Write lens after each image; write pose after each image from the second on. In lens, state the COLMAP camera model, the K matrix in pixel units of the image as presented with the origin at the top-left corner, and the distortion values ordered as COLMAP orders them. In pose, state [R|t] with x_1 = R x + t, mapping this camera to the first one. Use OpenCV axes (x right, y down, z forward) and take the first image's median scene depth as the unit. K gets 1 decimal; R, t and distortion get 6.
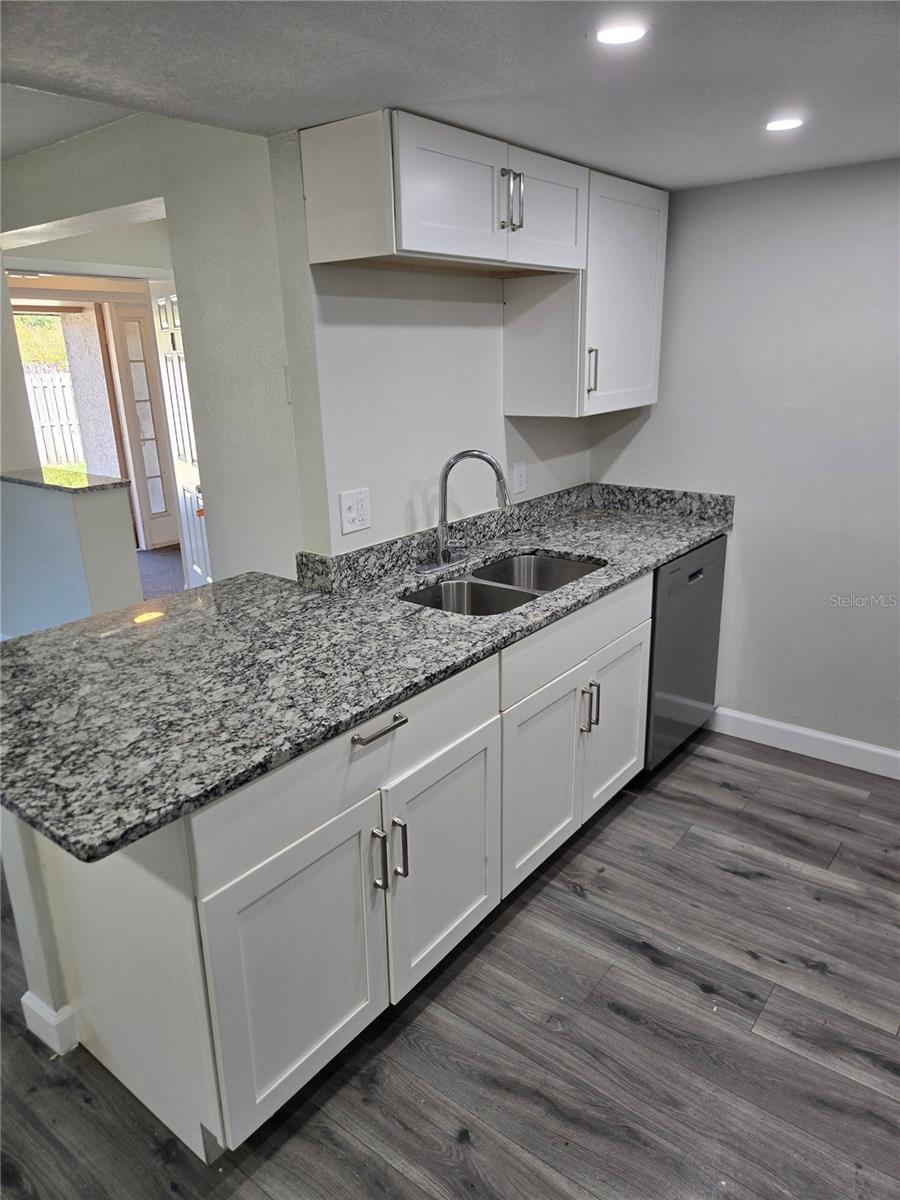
lens RADIAL K [[804.9, 0, 444.7], [0, 804.9, 602.9], [0, 0, 1]] dist [0.061832, -0.046680]
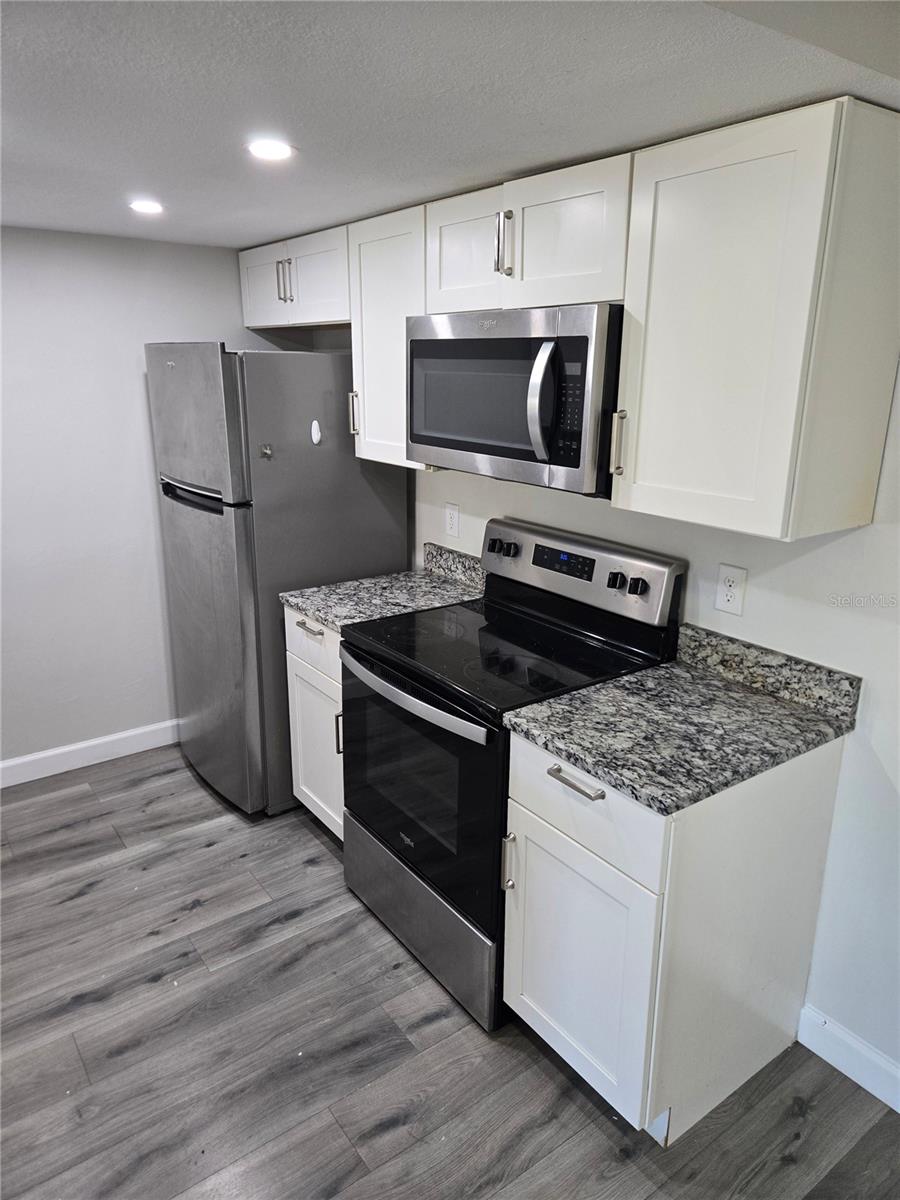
lens RADIAL K [[804.9, 0, 446.6], [0, 804.9, 591.9], [0, 0, 1]] dist [0.061832, -0.046680]
pose [[0.269646, -0.230631, 0.934933, -0.468915], [0.271956, 0.949611, 0.155816, -0.082040], [-0.923759, 0.212246, 0.318781, 0.177961]]
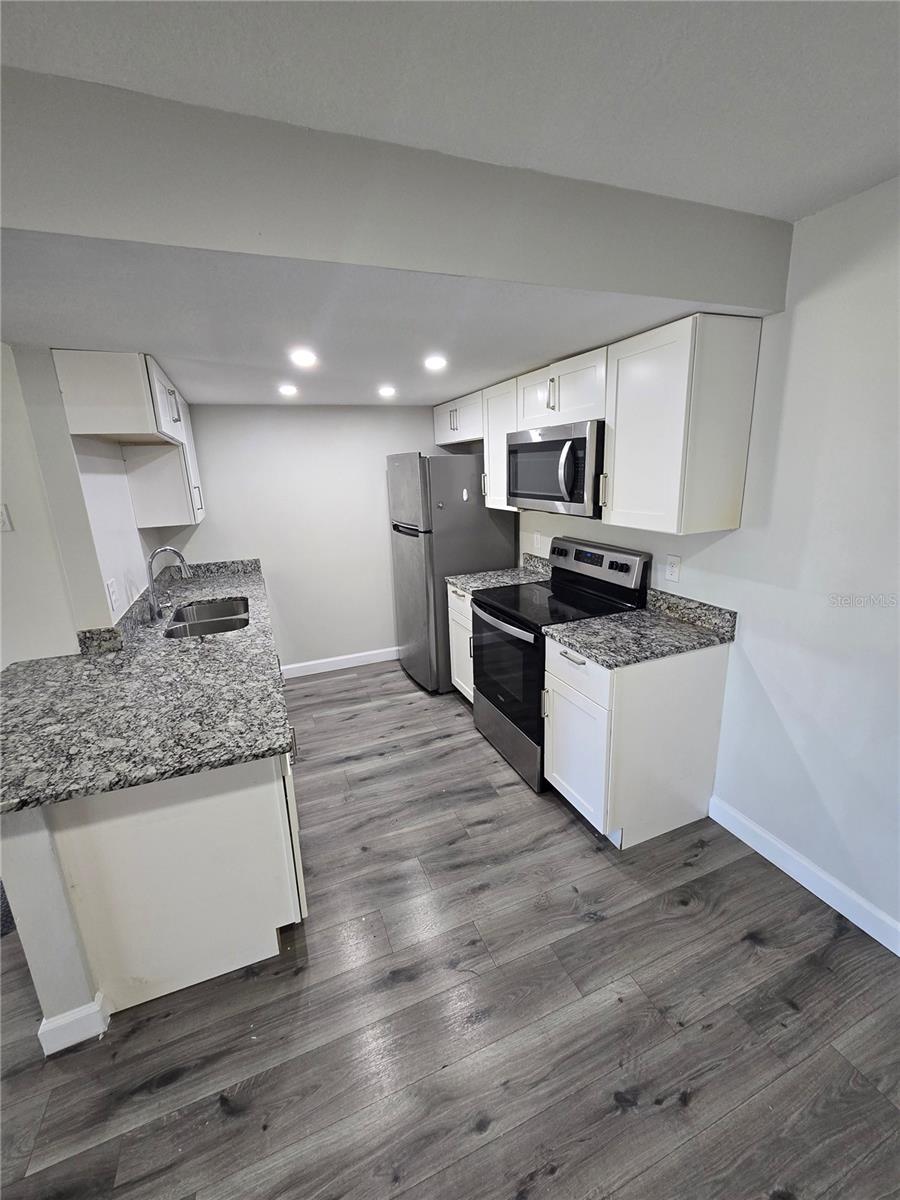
lens RADIAL K [[491.9, 0, 448.1], [0, 491.9, 595.8], [0, 0, 1]] dist [-0.006982, 0.003065]
pose [[0.496457, -0.209633, 0.842368, -0.649291], [0.282525, 0.956588, 0.071549, -0.002543], [-0.820798, 0.202469, 0.534131, 0.012638]]
